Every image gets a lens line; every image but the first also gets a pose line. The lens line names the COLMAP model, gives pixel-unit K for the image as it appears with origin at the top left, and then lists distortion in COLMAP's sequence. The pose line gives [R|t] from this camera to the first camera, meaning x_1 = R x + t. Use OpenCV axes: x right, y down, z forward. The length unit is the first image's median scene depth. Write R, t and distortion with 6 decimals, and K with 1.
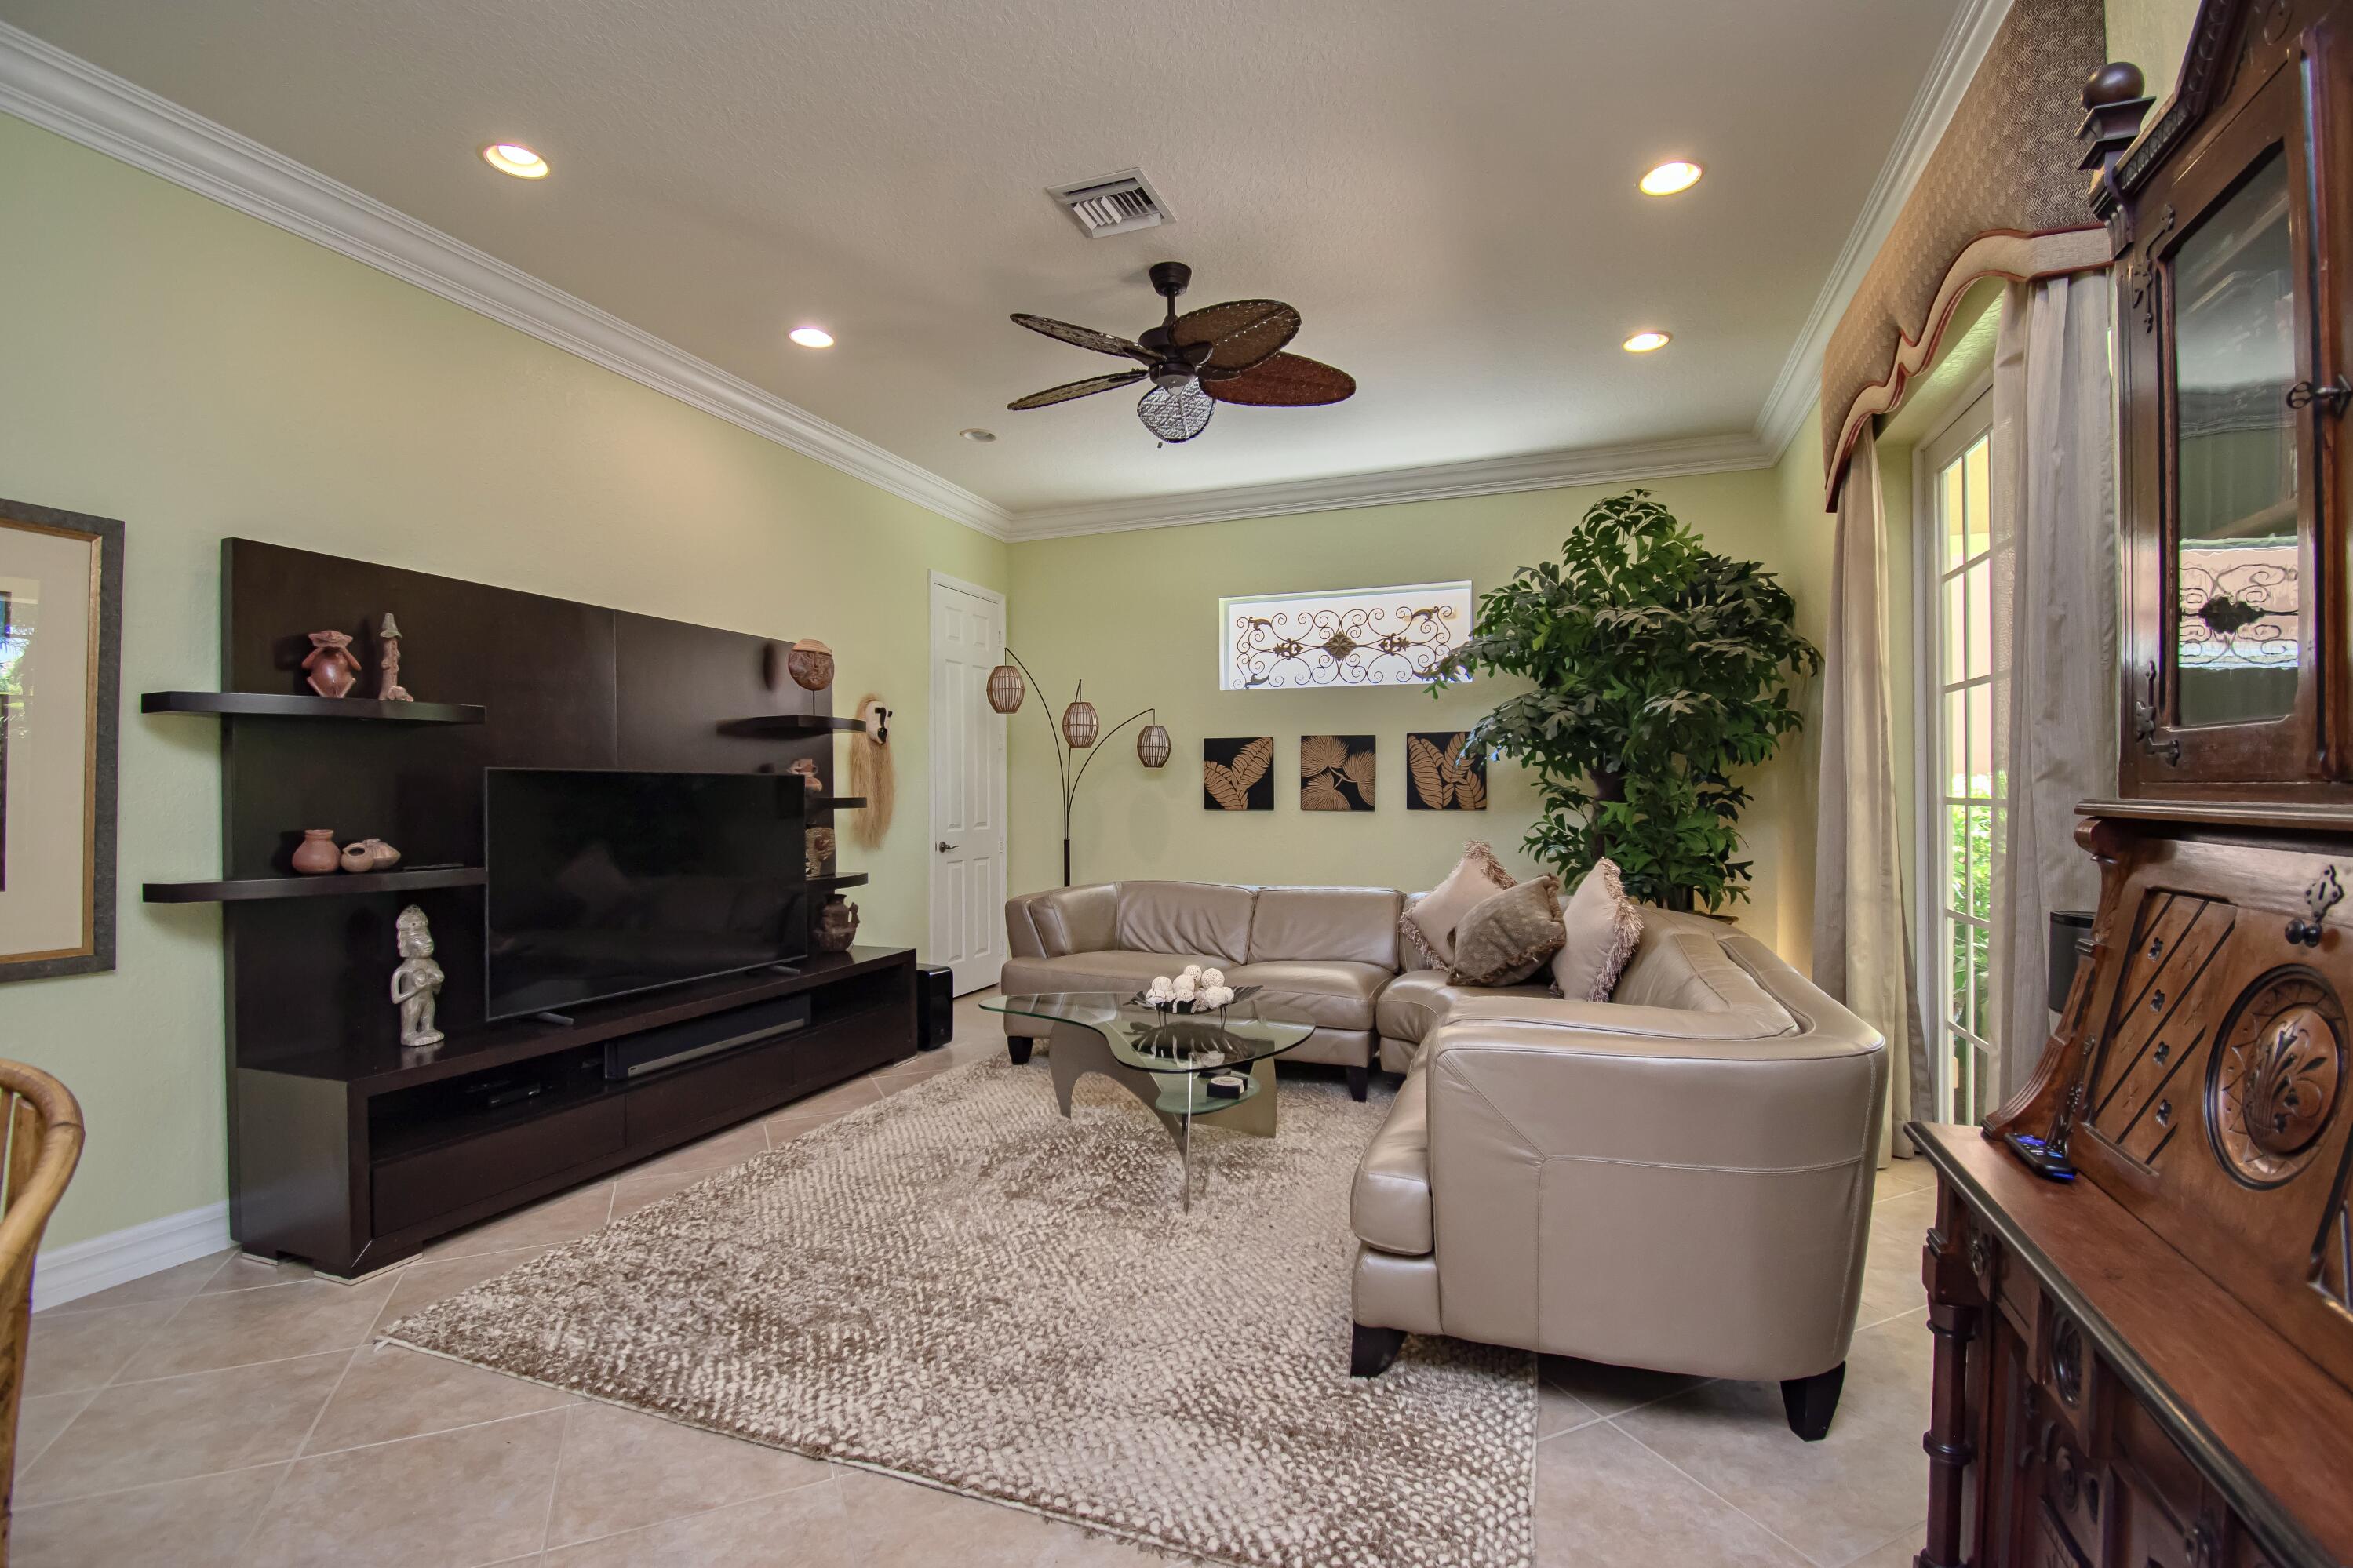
lens RADIAL K [[1064.5, 0, 1189.3], [0, 1064.5, 791.9], [0, 0, 1]] dist [0.003906, -0.000984]
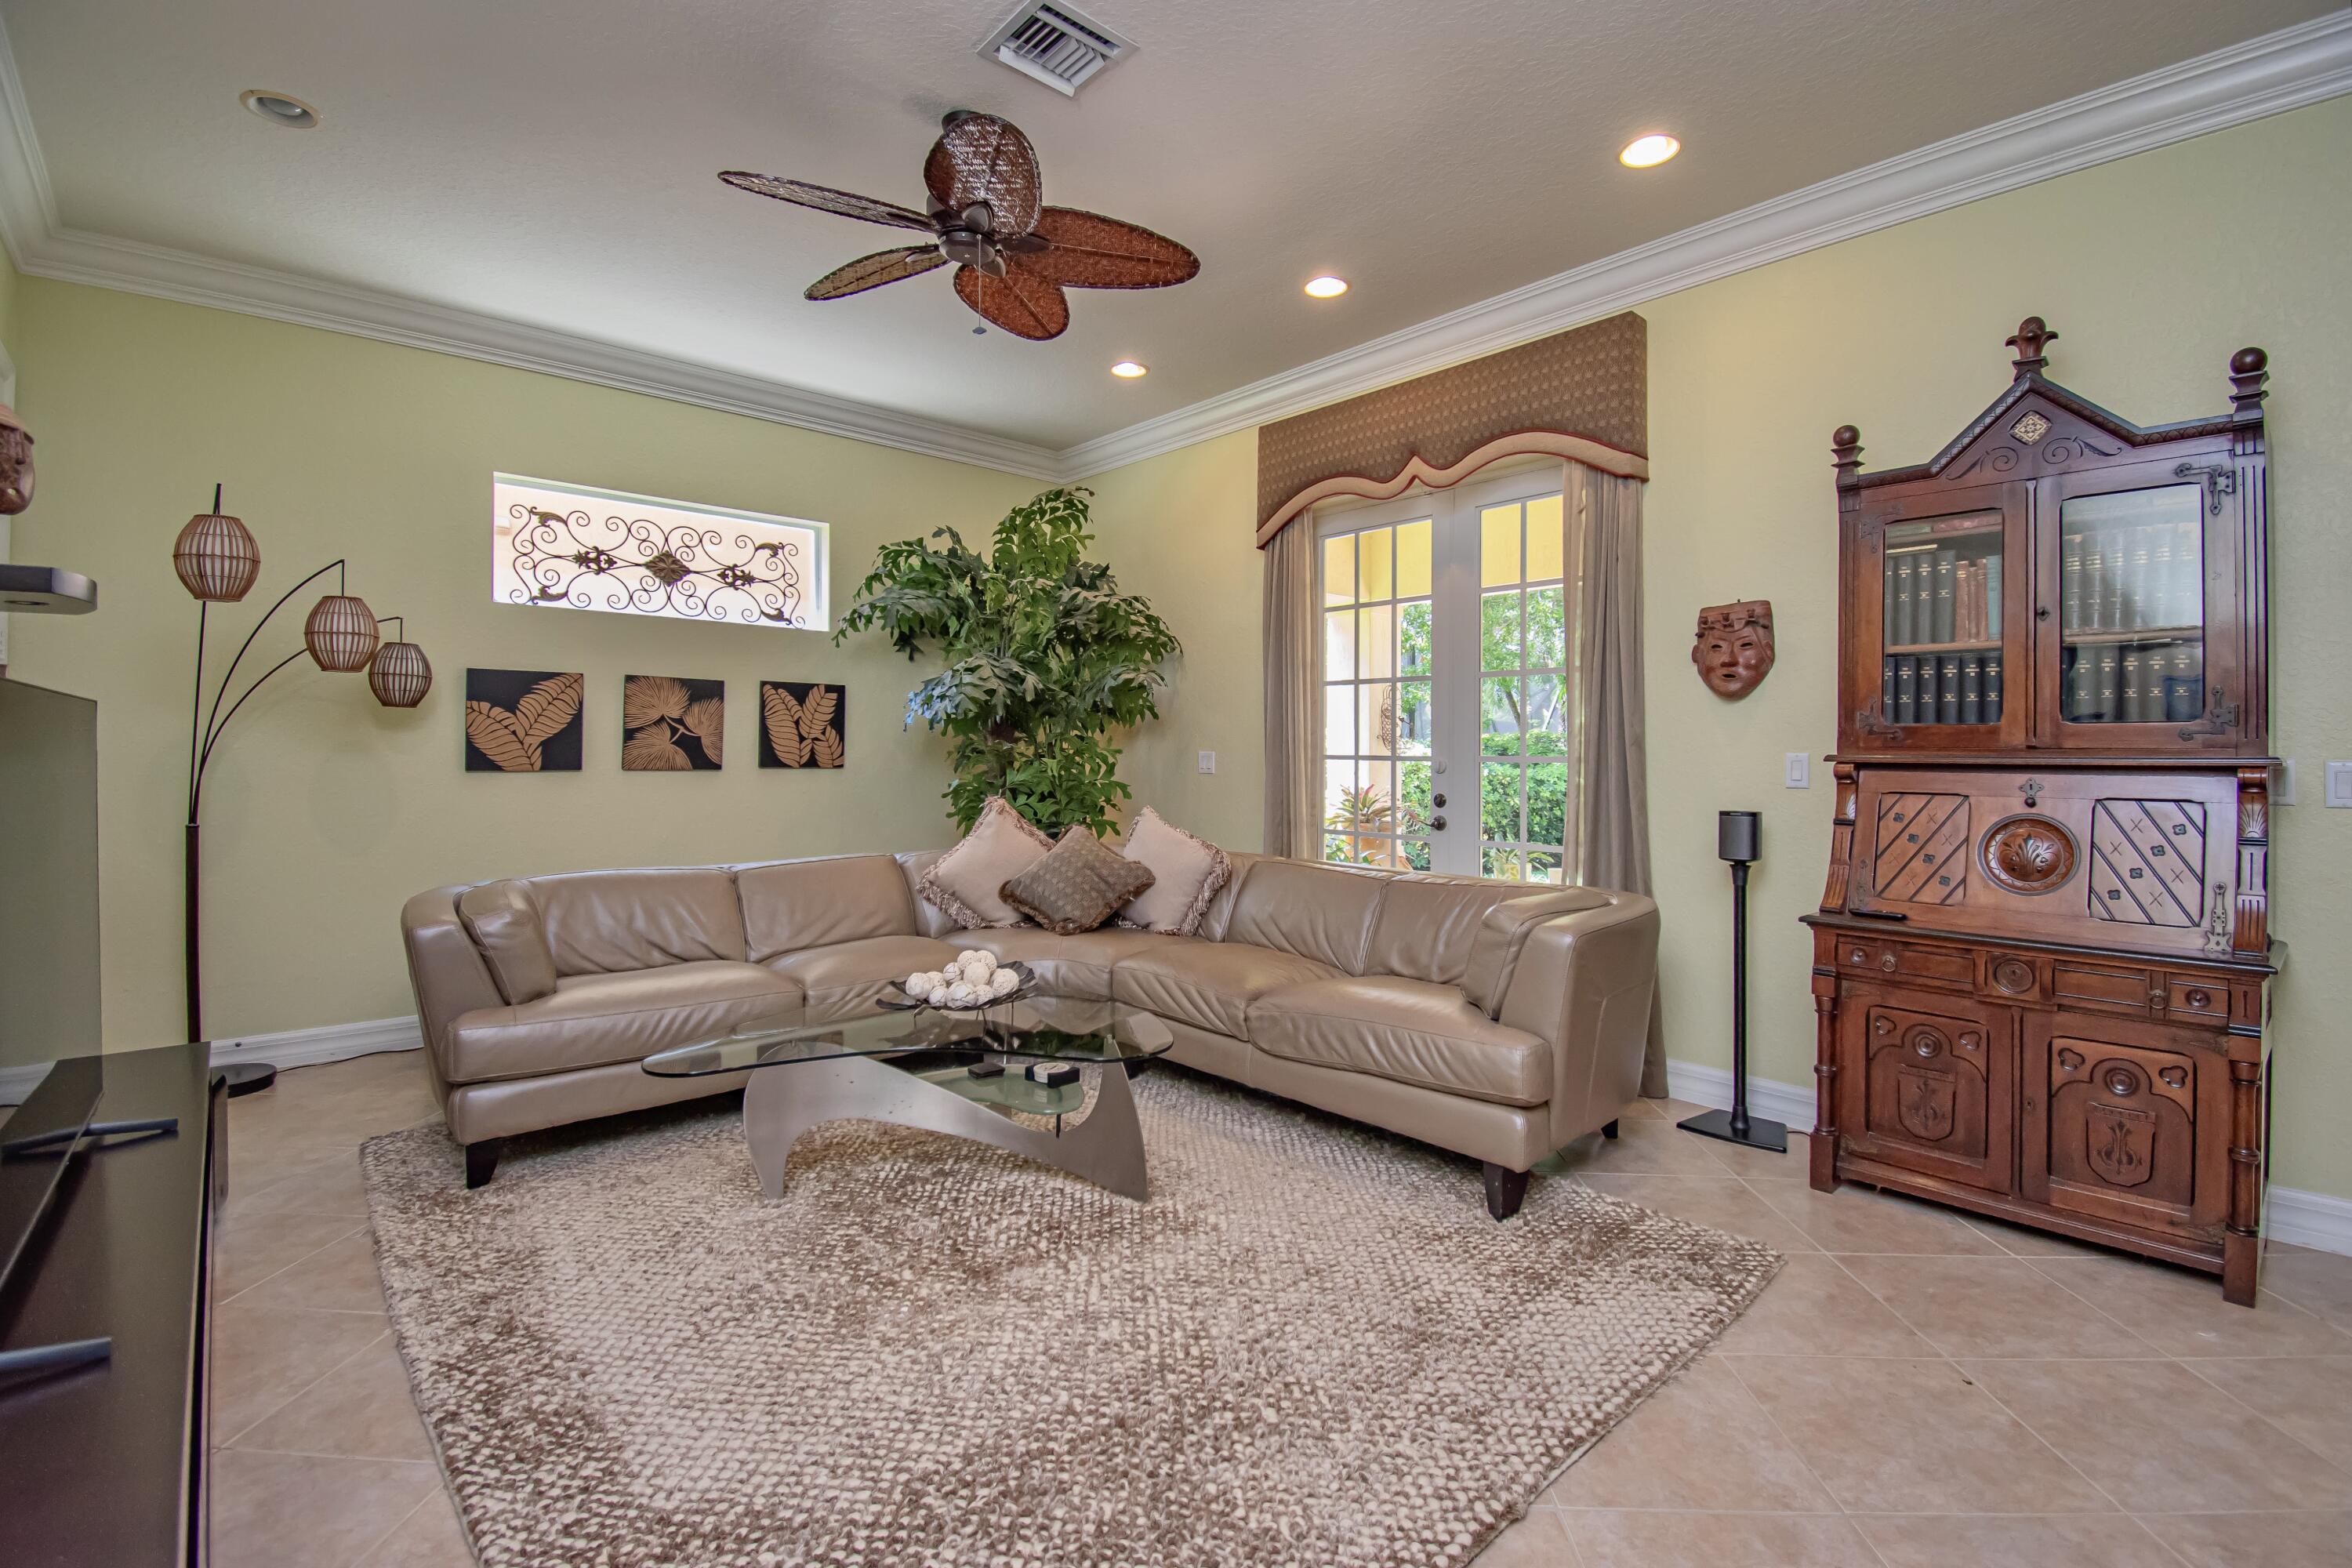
lens RADIAL K [[1064.2, 0, 1179.8], [0, 1064.2, 759.3], [0, 0, 1]] dist [0.003906, -0.000984]
pose [[0.455403, -0.001165, 0.890285, -0.508565], [-0.006083, 0.999972, 0.004420, 0.004190], [-0.890265, -0.007428, 0.455383, 0.350632]]
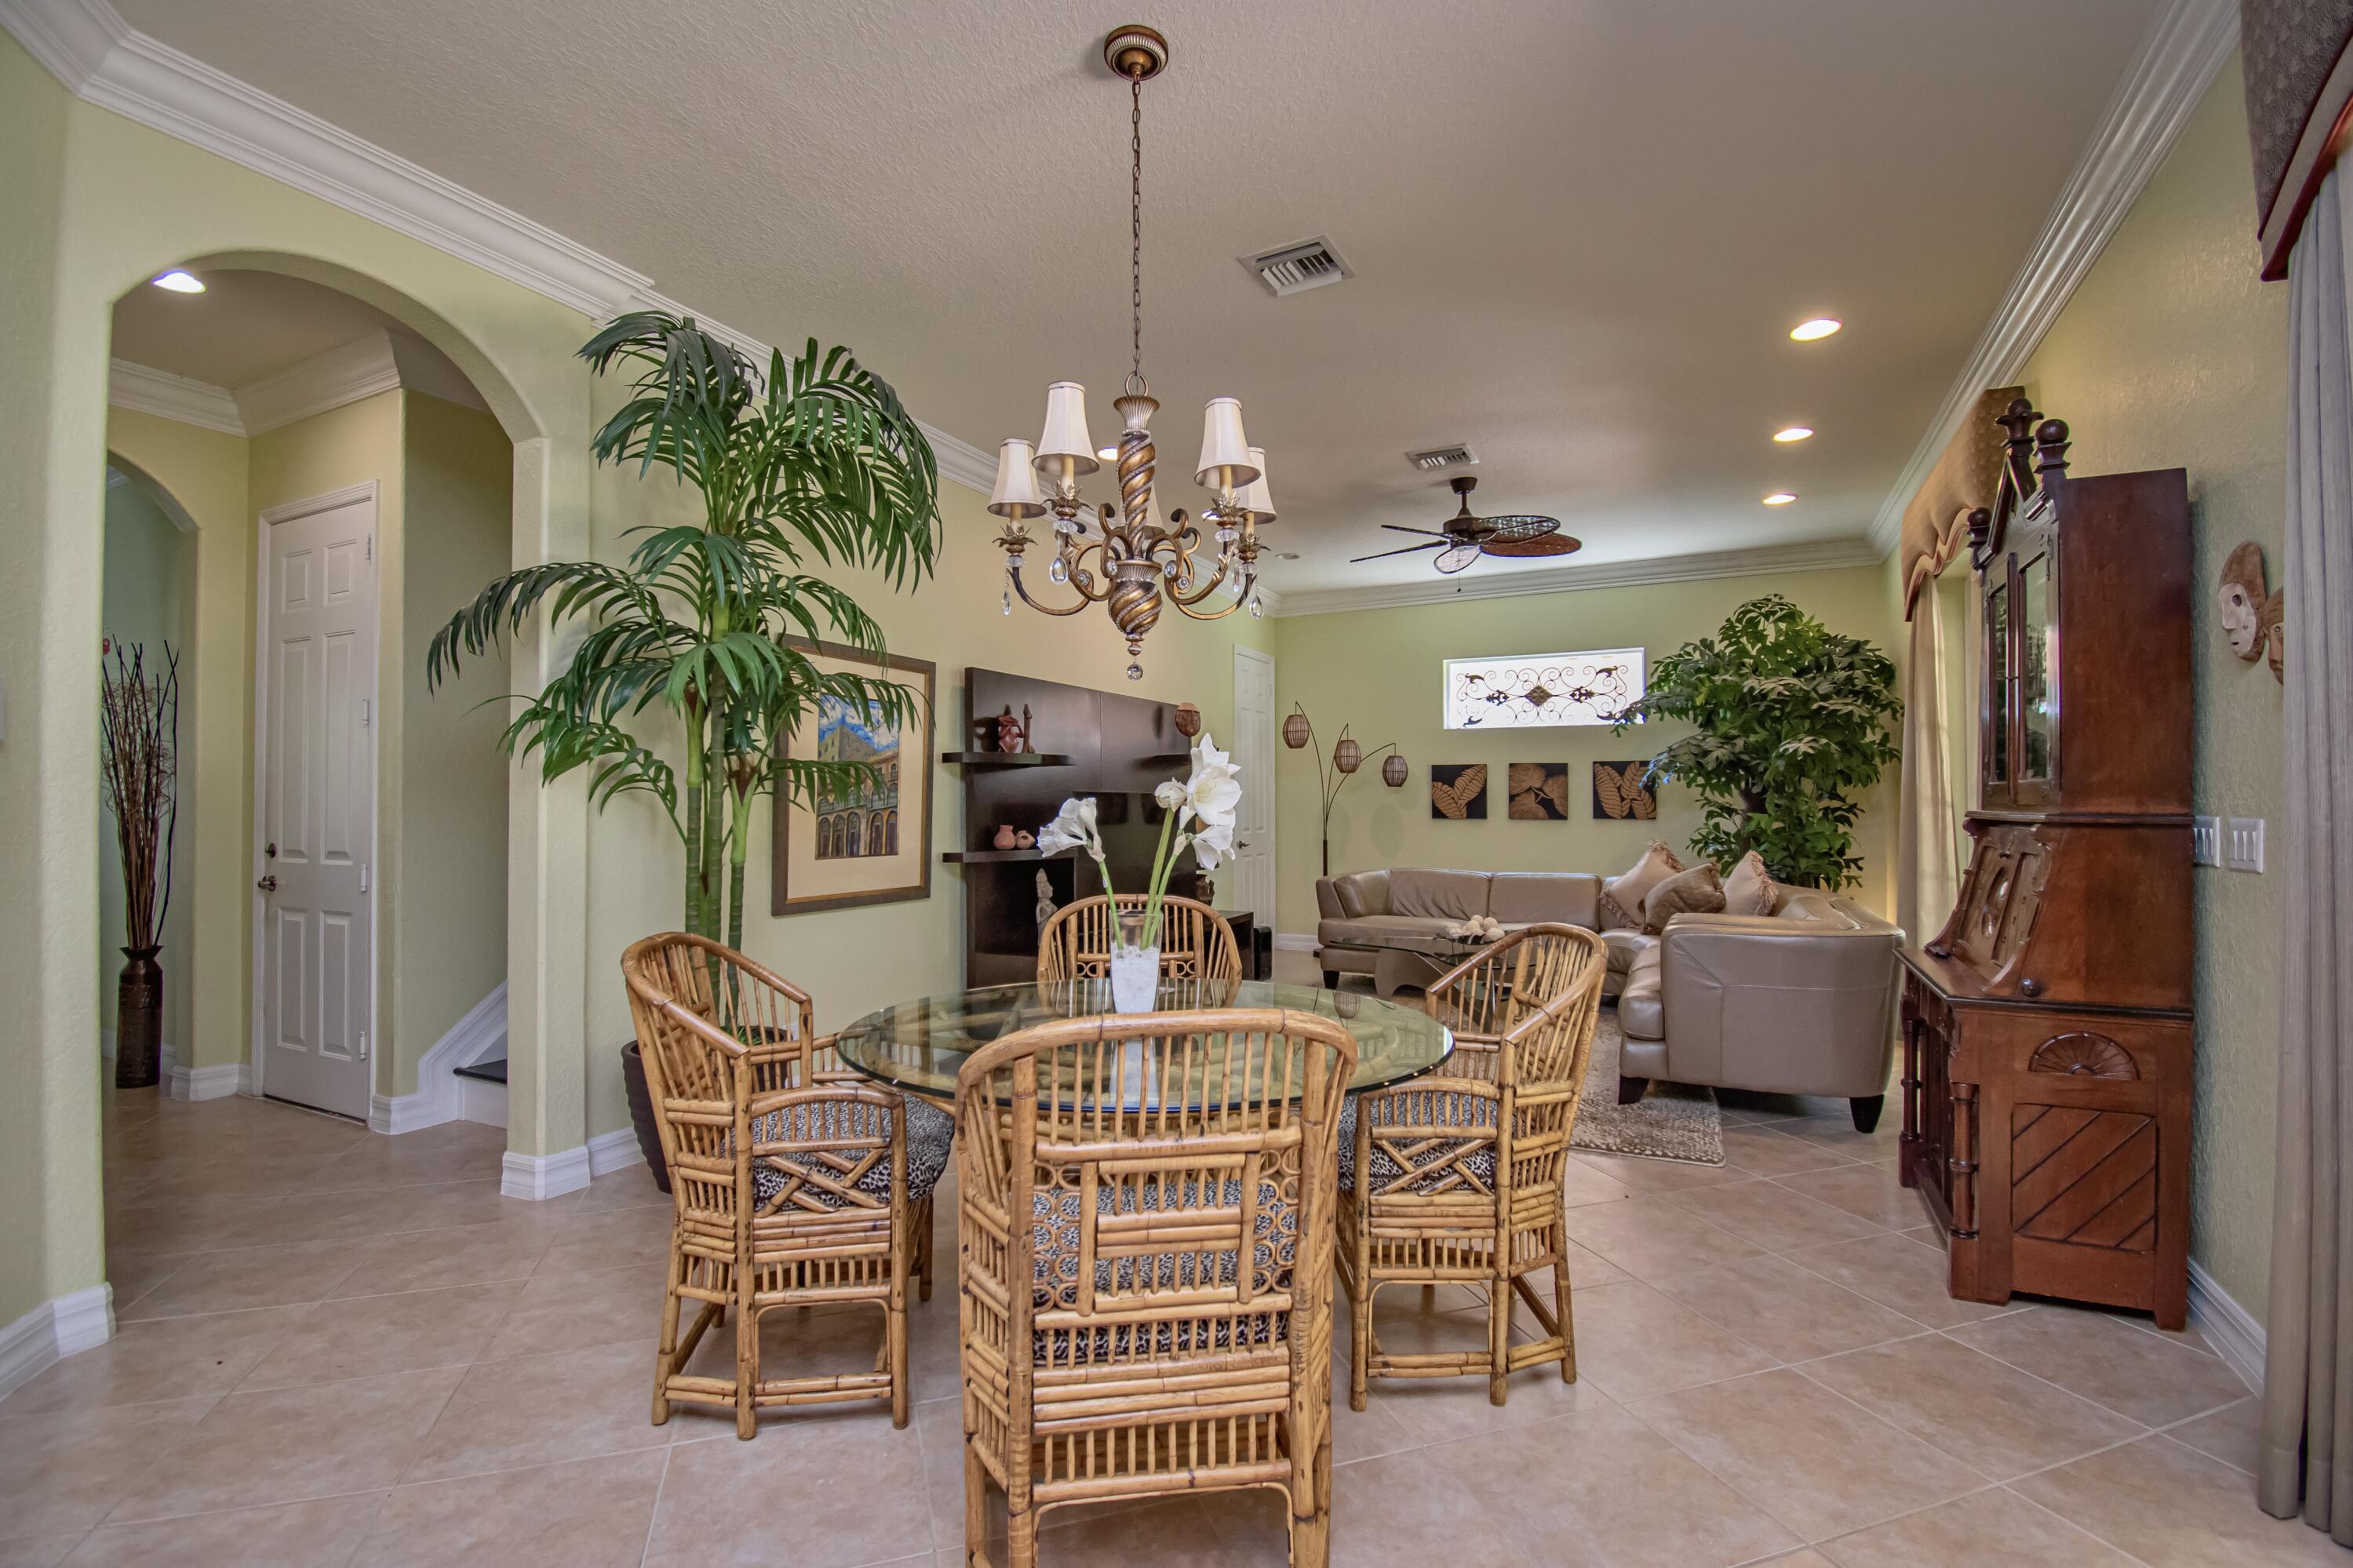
lens RADIAL K [[1064.5, 0, 1179.2], [0, 1064.5, 788.4], [0, 0, 1]] dist [0.003906, -0.000984]
pose [[0.993279, 0.001159, -0.115735, -0.188336], [-0.002915, 0.999883, -0.015004, -0.000095], [0.115704, 0.015241, 0.993167, -0.464093]]
